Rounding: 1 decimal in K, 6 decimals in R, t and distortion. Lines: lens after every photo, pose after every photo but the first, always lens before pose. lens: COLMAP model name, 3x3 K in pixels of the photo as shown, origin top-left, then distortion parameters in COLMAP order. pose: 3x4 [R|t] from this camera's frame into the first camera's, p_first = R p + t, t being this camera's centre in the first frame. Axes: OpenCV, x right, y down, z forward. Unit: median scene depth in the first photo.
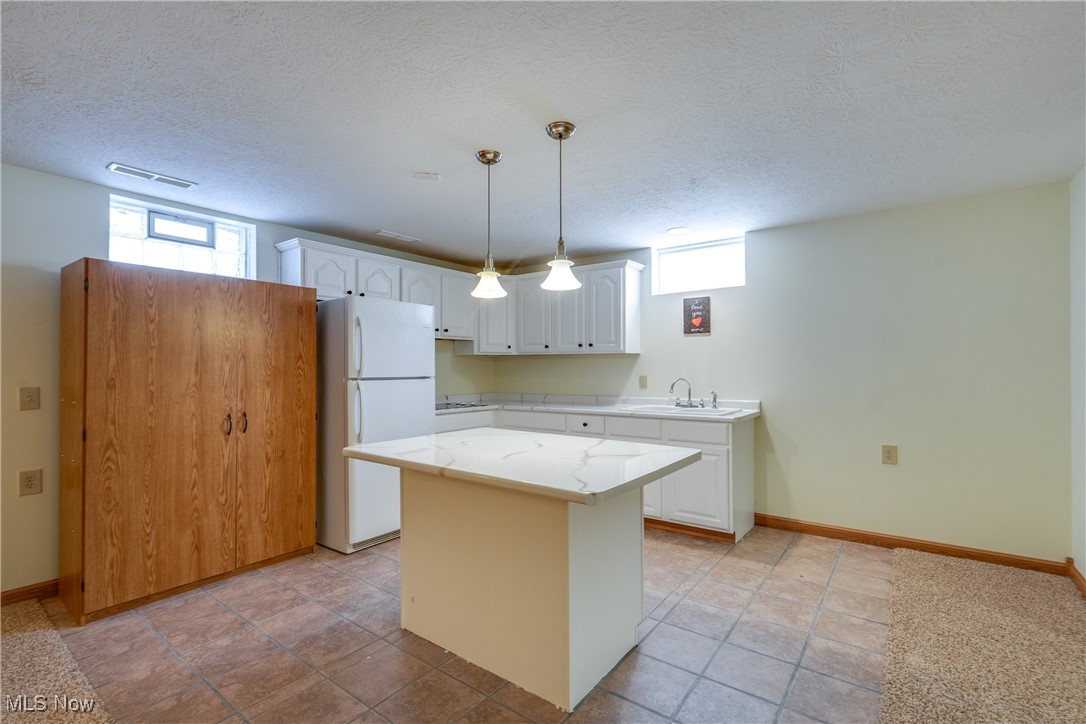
lens RADIAL K [[500.0, 0, 538.7], [0, 500.0, 365.3], [0, 0, 1]] dist [-0.004306, 0.000105]
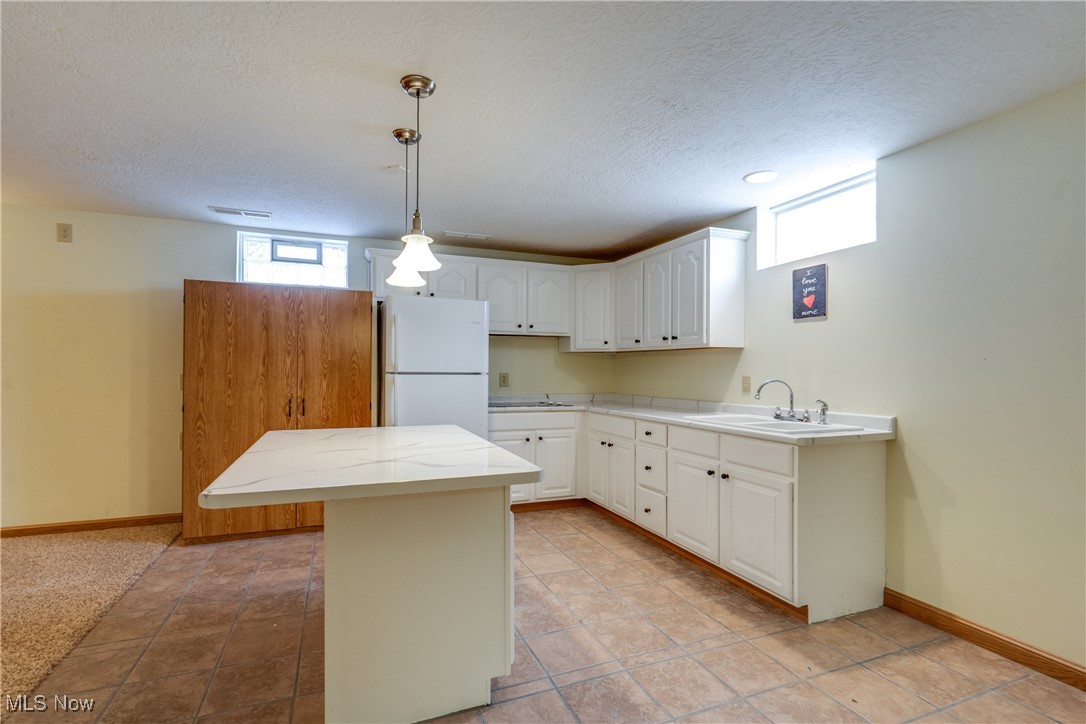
lens RADIAL K [[500.4, 0, 533.0], [0, 500.4, 371.1], [0, 0, 1]] dist [-0.004876, 0.000072]
pose [[0.850955, 0.011070, -0.525122, 0.448203], [-0.008241, 0.999936, 0.007724, 0.012688], [0.525174, -0.002245, 0.850992, 0.237942]]
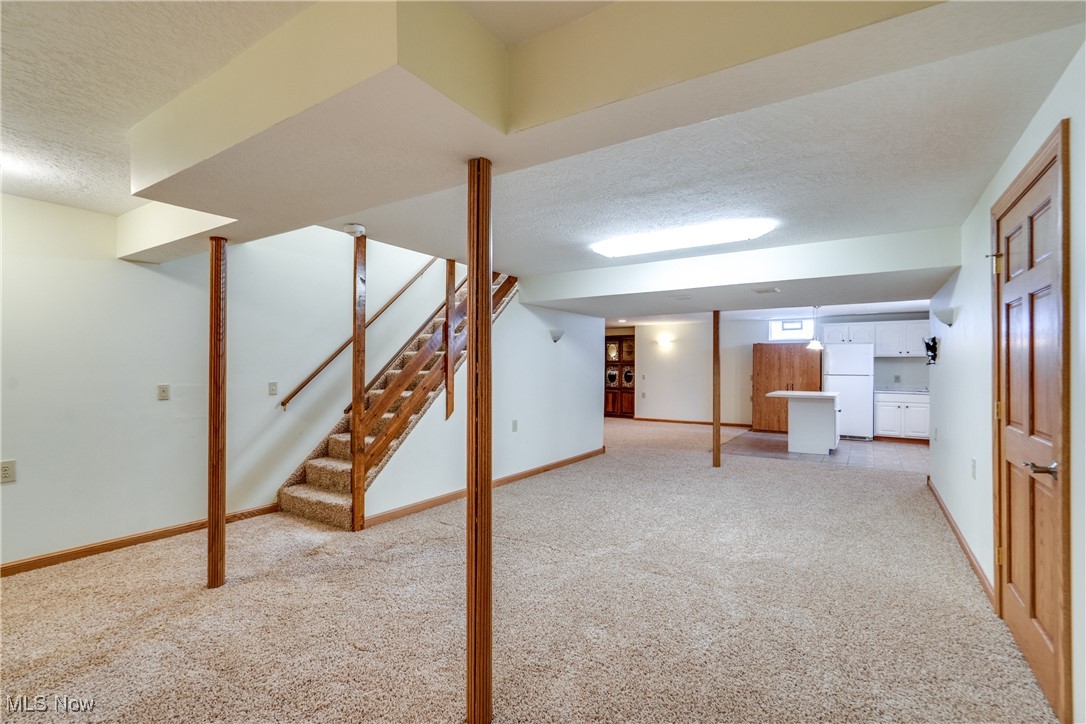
lens RADIAL K [[500.4, 0, 533.0], [0, 500.4, 371.1], [0, 0, 1]] dist [-0.004876, 0.000072]
pose [[0.051894, 0.010920, -0.998593, 2.271848], [-0.001989, 0.999939, 0.010831, -0.019872], [0.998651, 0.001424, 0.051913, -0.758217]]
